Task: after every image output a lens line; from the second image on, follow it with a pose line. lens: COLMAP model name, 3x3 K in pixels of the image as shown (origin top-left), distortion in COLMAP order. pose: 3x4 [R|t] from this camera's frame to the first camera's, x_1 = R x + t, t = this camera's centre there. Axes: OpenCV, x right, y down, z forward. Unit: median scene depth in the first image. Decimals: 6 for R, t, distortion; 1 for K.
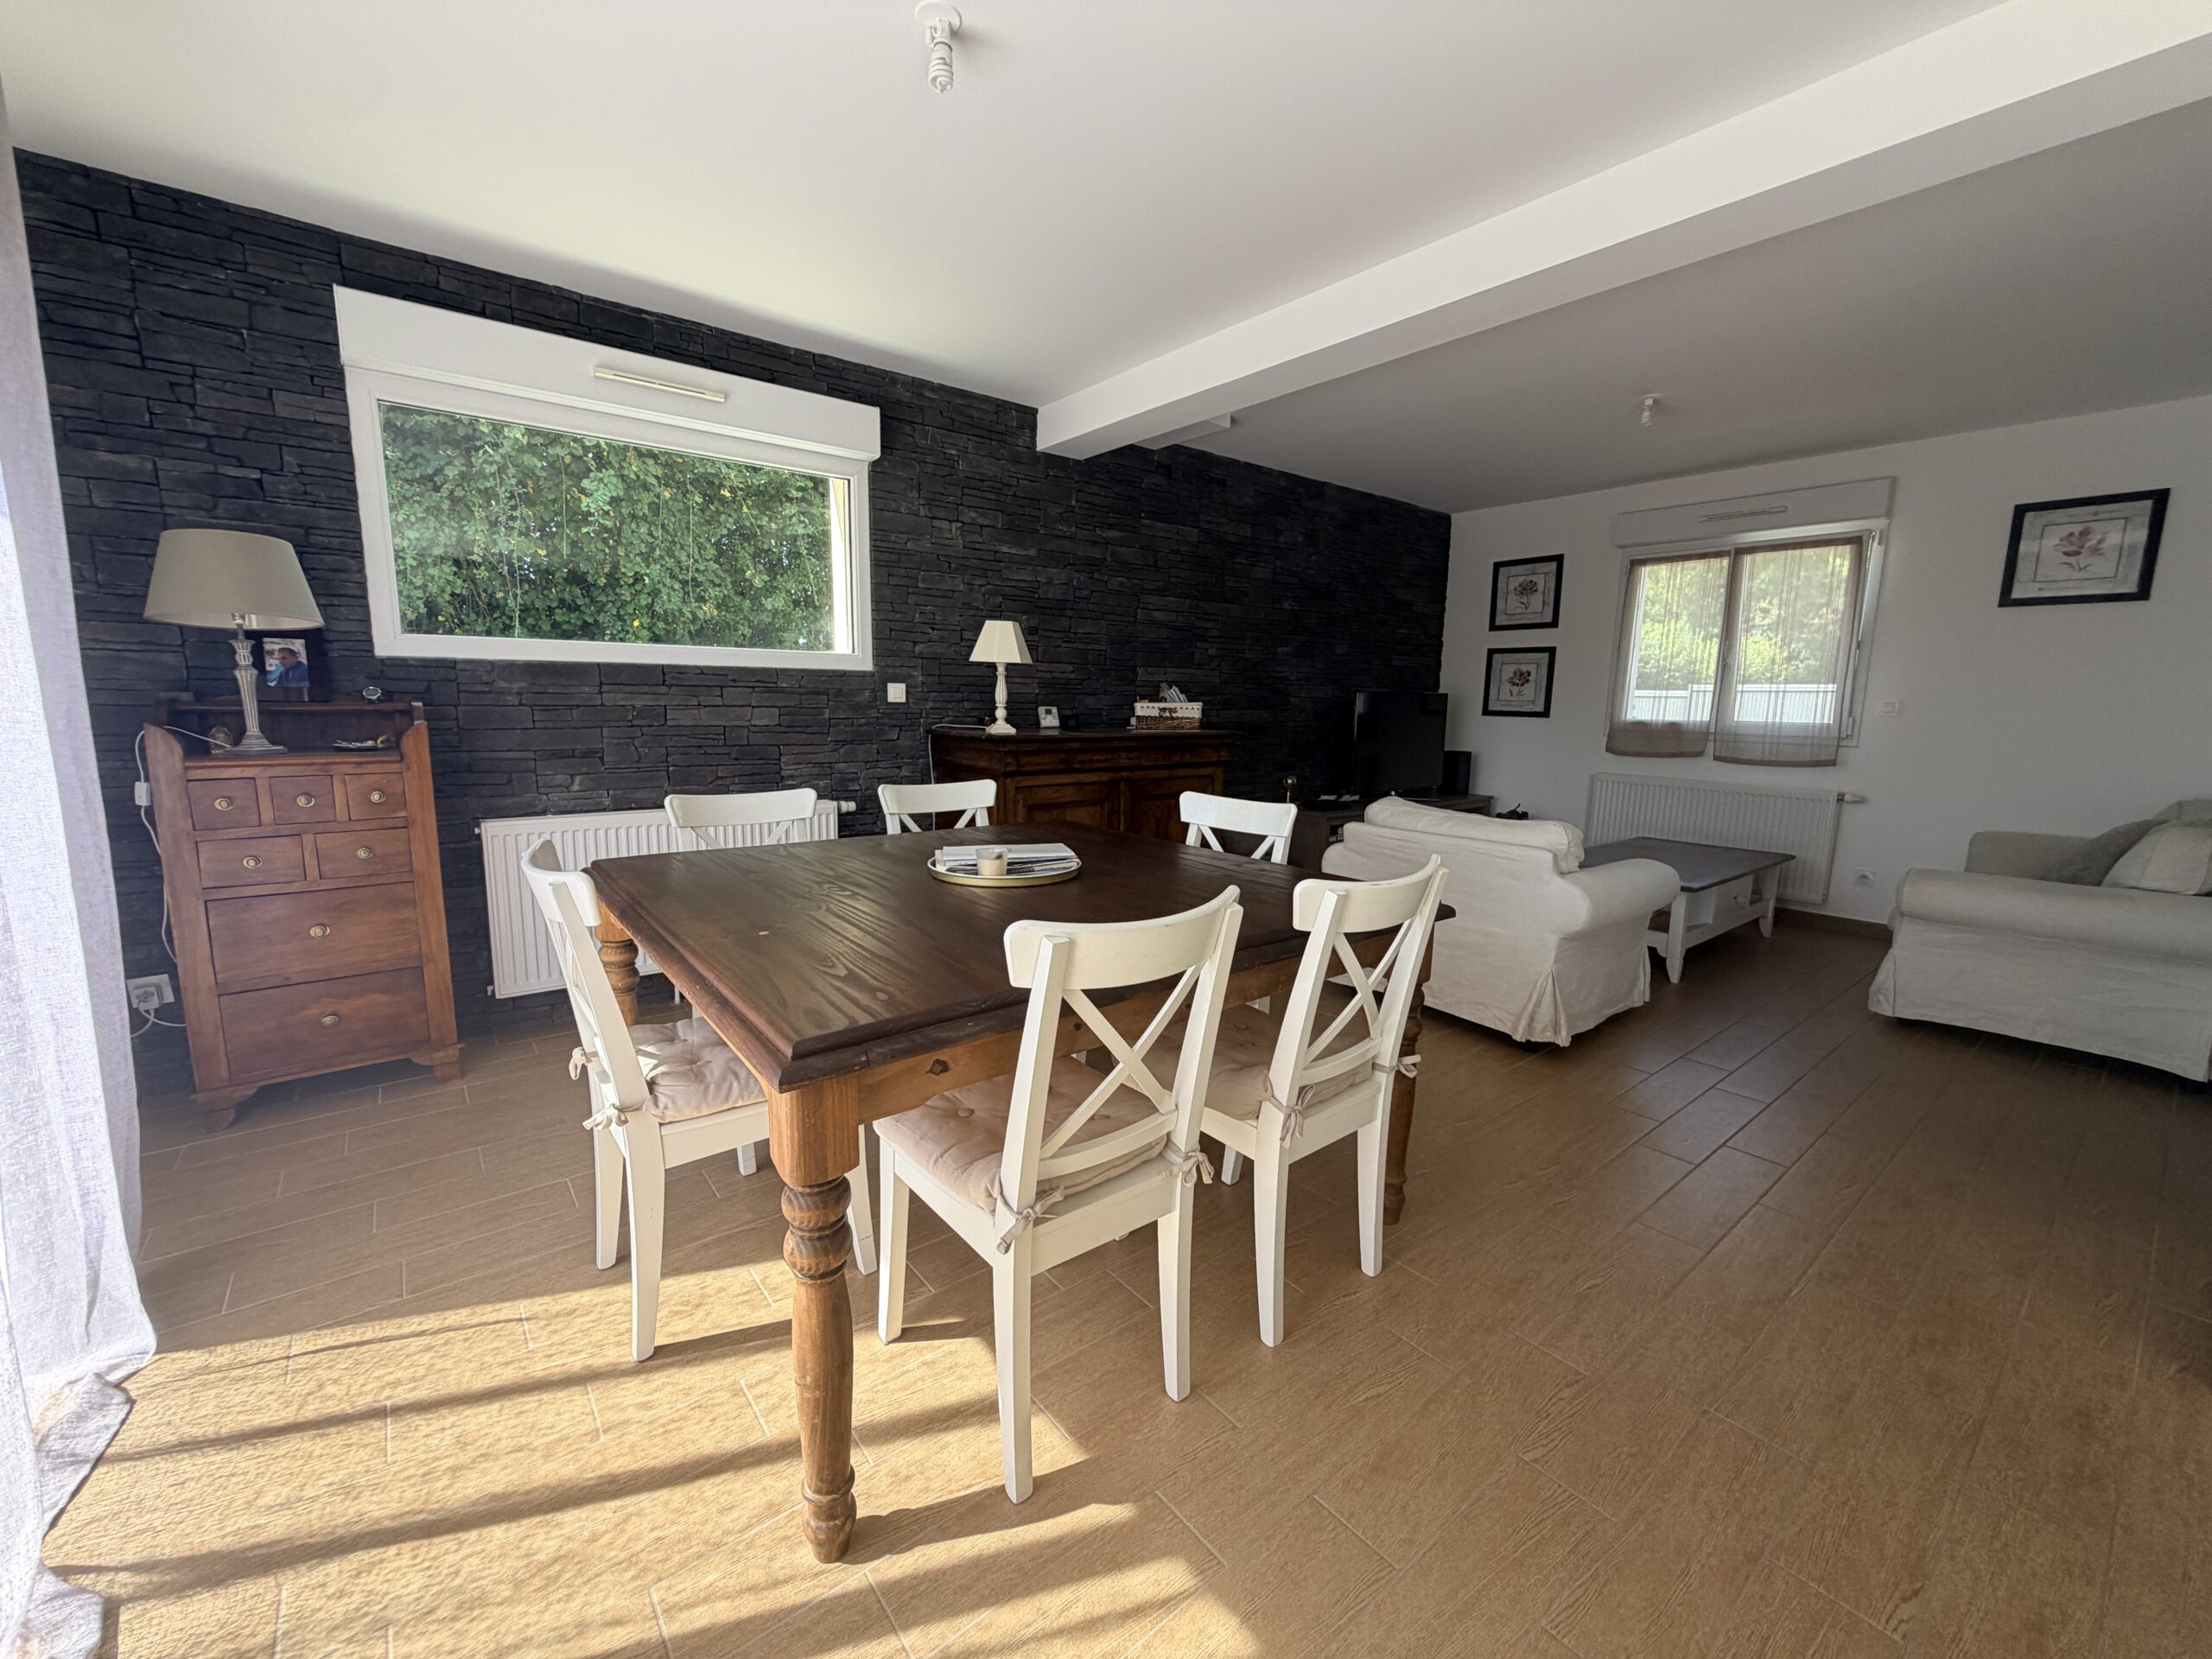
lens RADIAL K [[881.7, 0, 1104.3], [0, 881.7, 835.1], [0, 0, 1]] dist [0.000093, -0.000101]
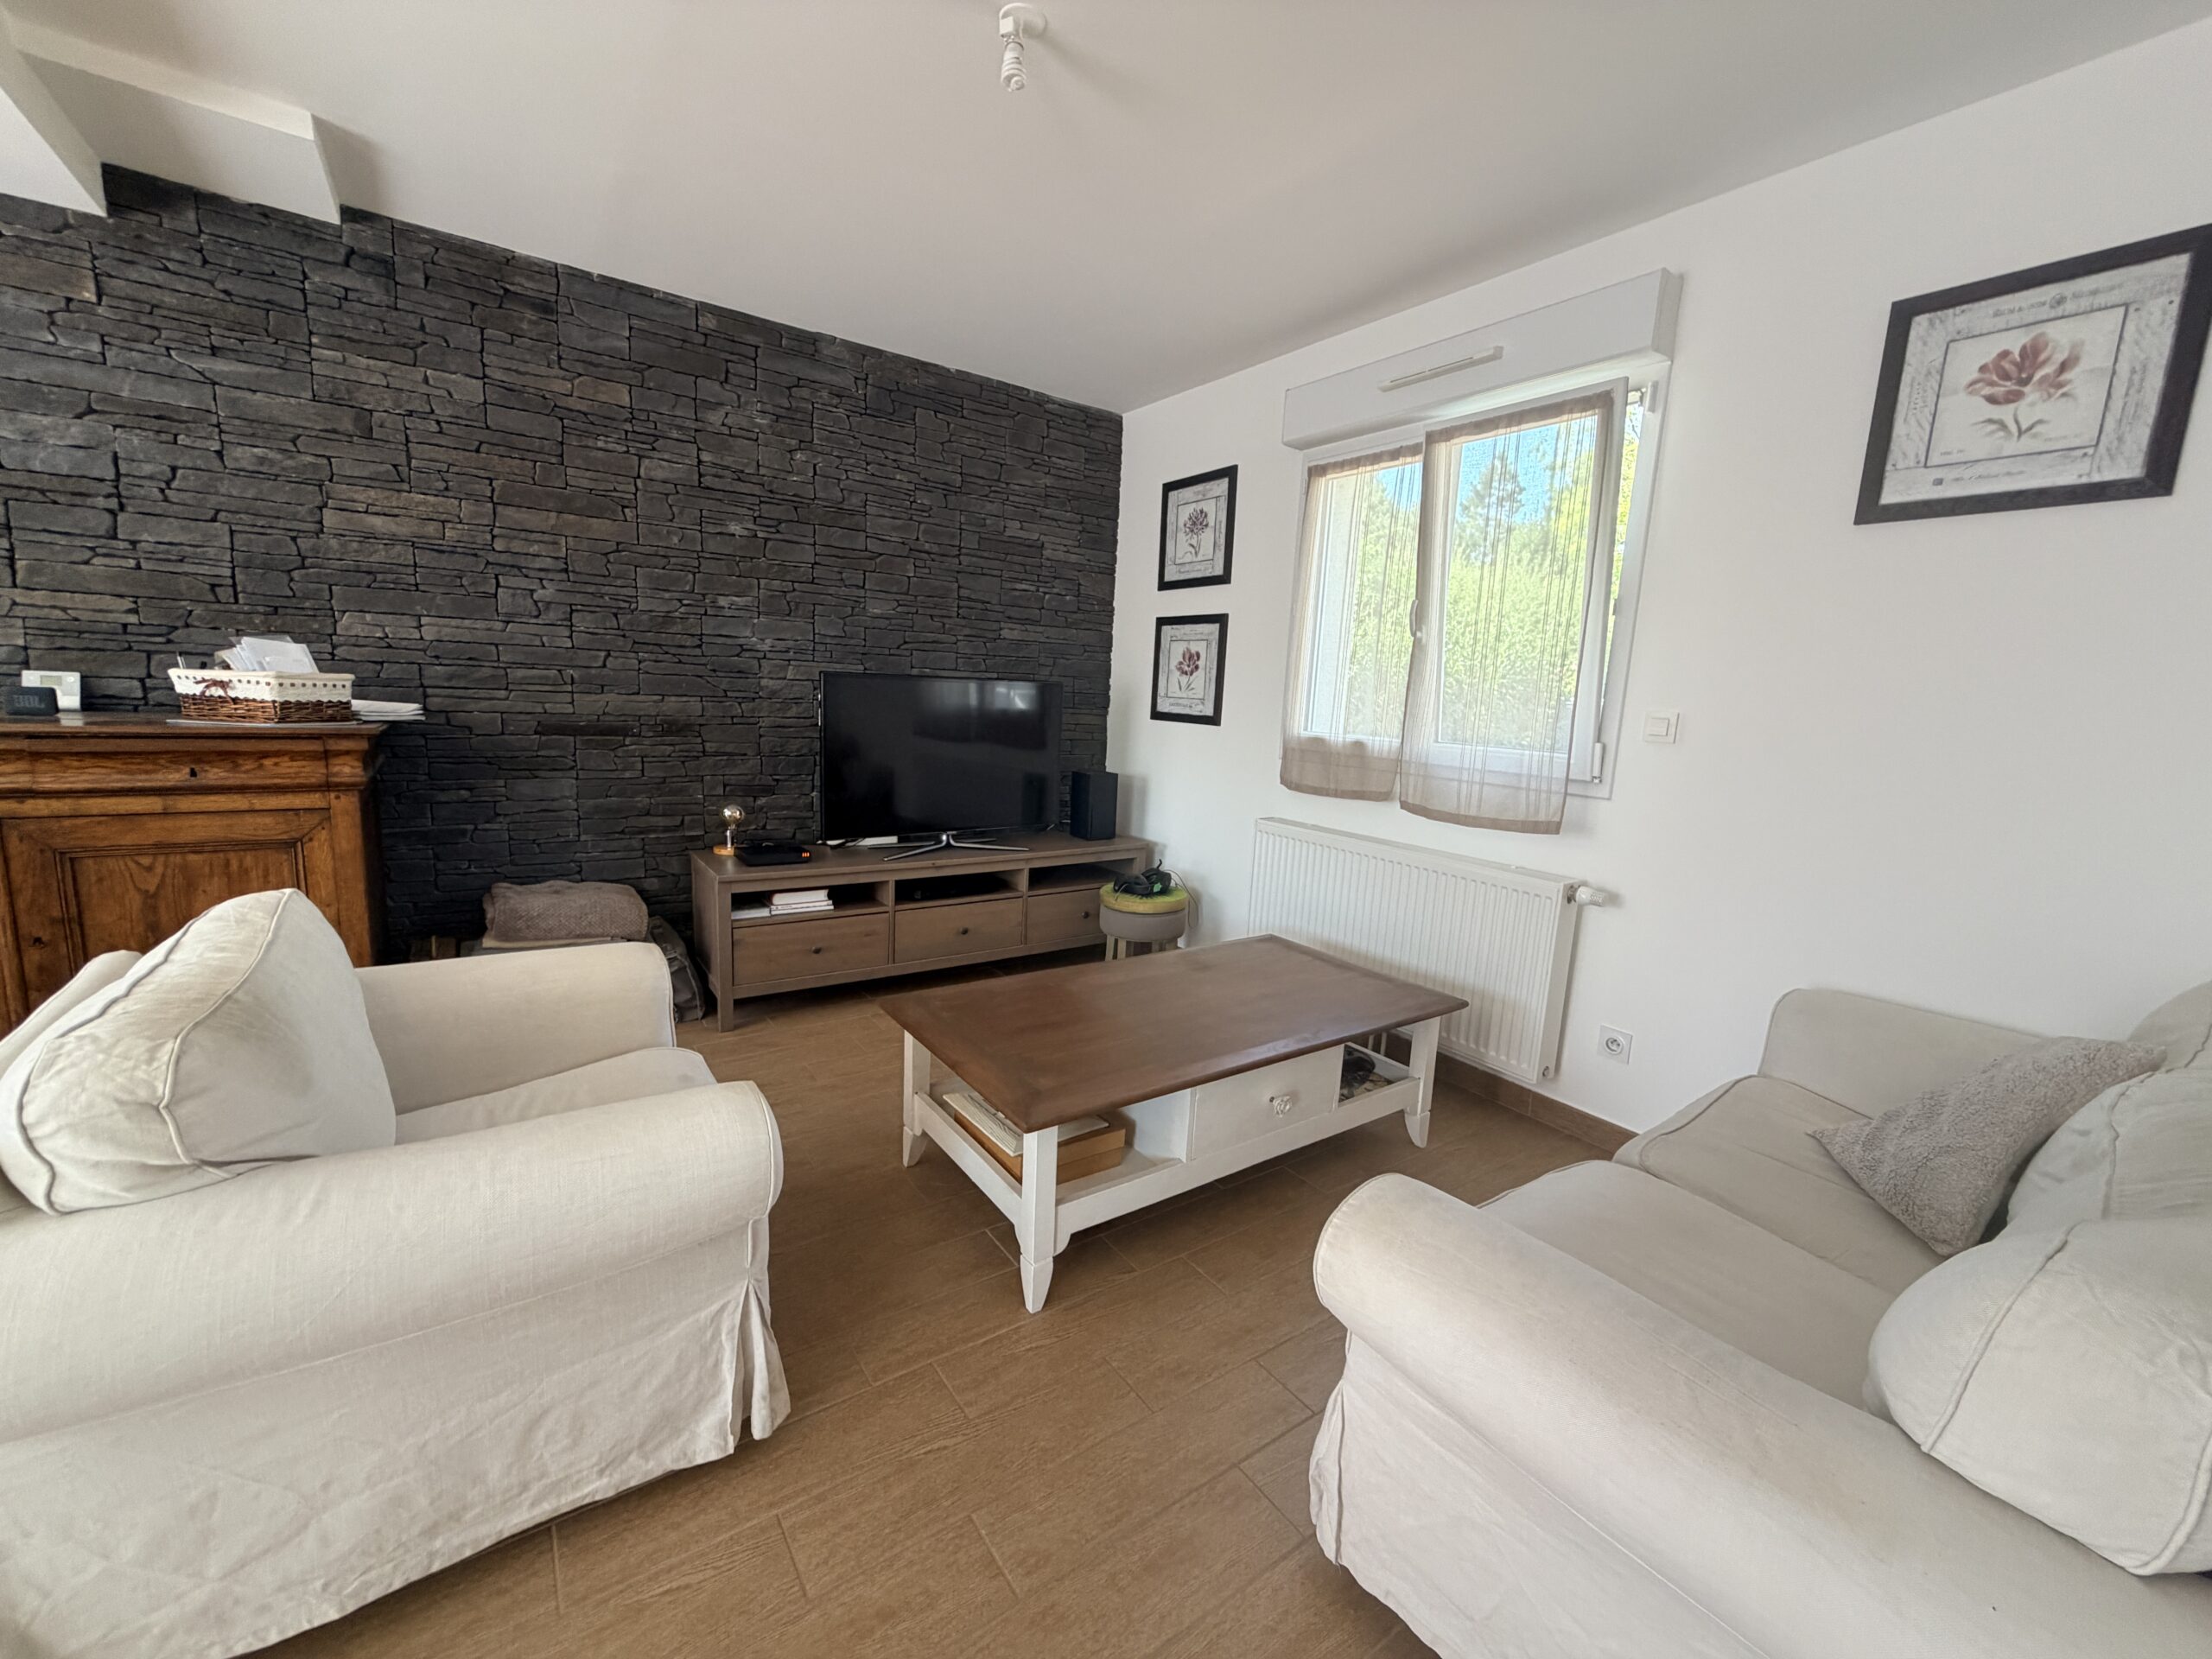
lens RADIAL K [[881.7, 0, 1104.3], [0, 881.7, 835.1], [0, 0, 1]] dist [0.000093, -0.000101]
pose [[0.997799, 0.040873, -0.052213, 0.529208], [-0.040586, 0.999155, 0.006536, -0.063213], [0.052436, -0.004402, 0.998615, 0.413660]]
